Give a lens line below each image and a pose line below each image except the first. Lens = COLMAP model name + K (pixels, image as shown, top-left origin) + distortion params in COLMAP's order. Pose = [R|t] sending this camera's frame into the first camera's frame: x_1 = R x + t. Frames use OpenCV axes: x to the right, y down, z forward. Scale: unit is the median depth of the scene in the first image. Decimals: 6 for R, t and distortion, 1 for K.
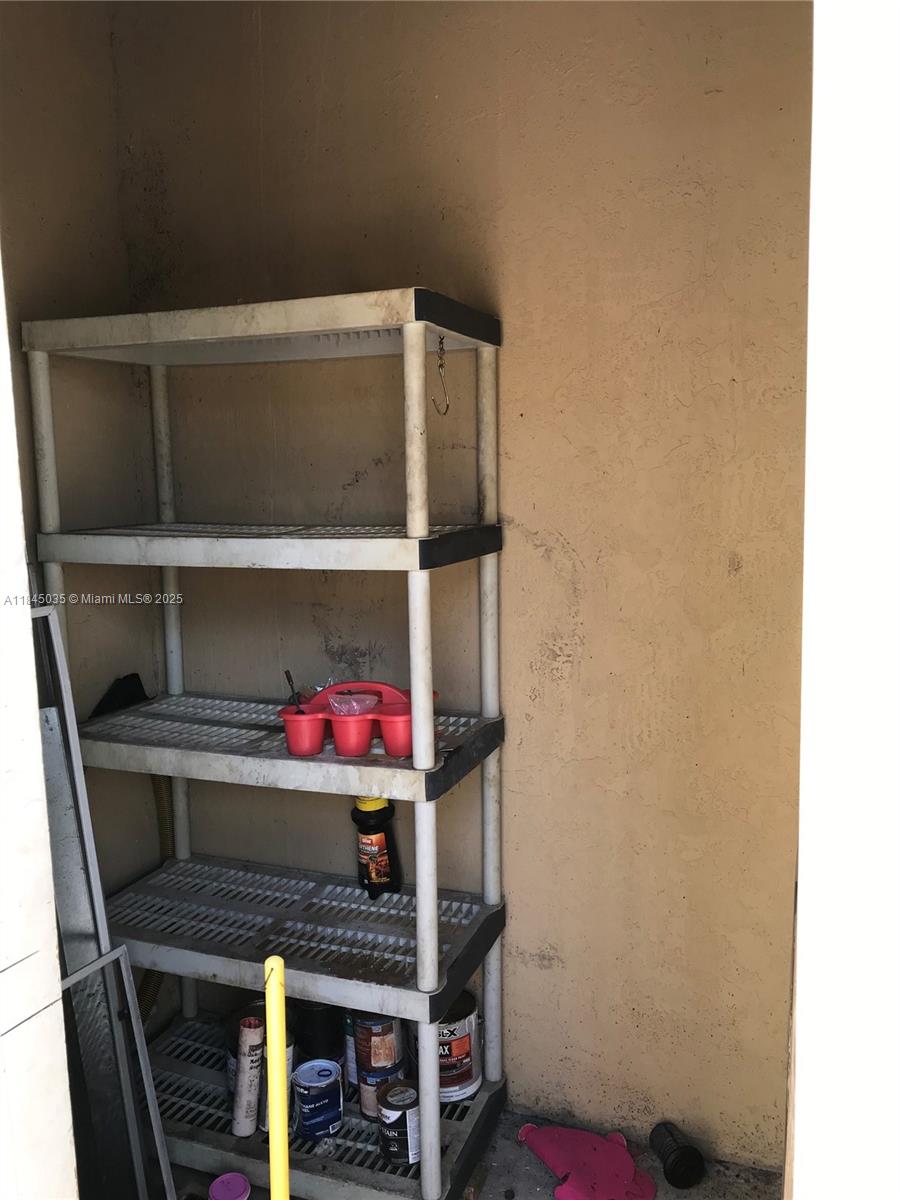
lens RADIAL K [[994.0, 0, 449.5], [0, 994.0, 602.0], [0, 0, 1]] dist [0.042518, -0.032748]
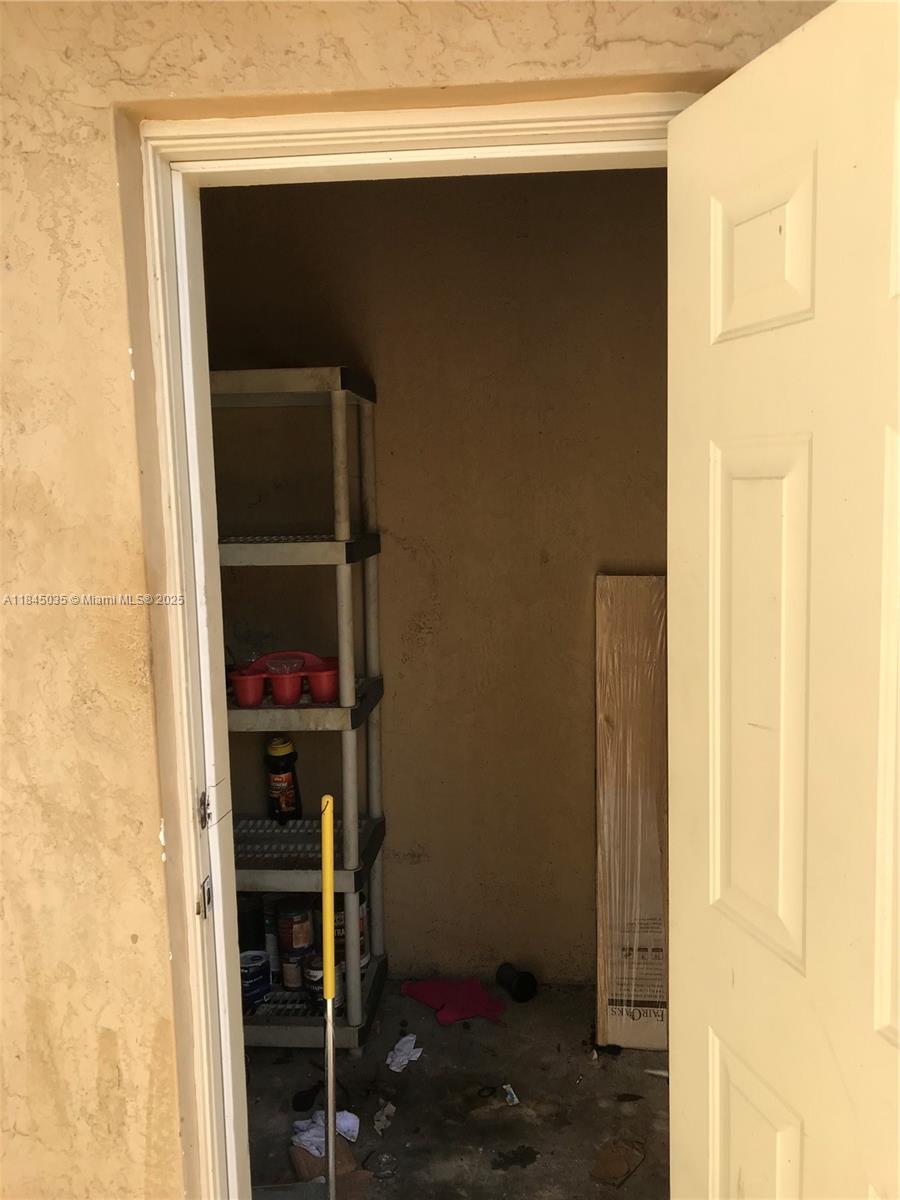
lens RADIAL K [[994.0, 0, 449.7], [0, 994.0, 598.9], [0, 0, 1]] dist [0.042518, -0.032748]
pose [[0.962657, -0.028761, 0.269190, -0.225164], [0.035507, 0.999165, -0.020222, 0.042999], [-0.268384, 0.029025, 0.962875, -0.333625]]
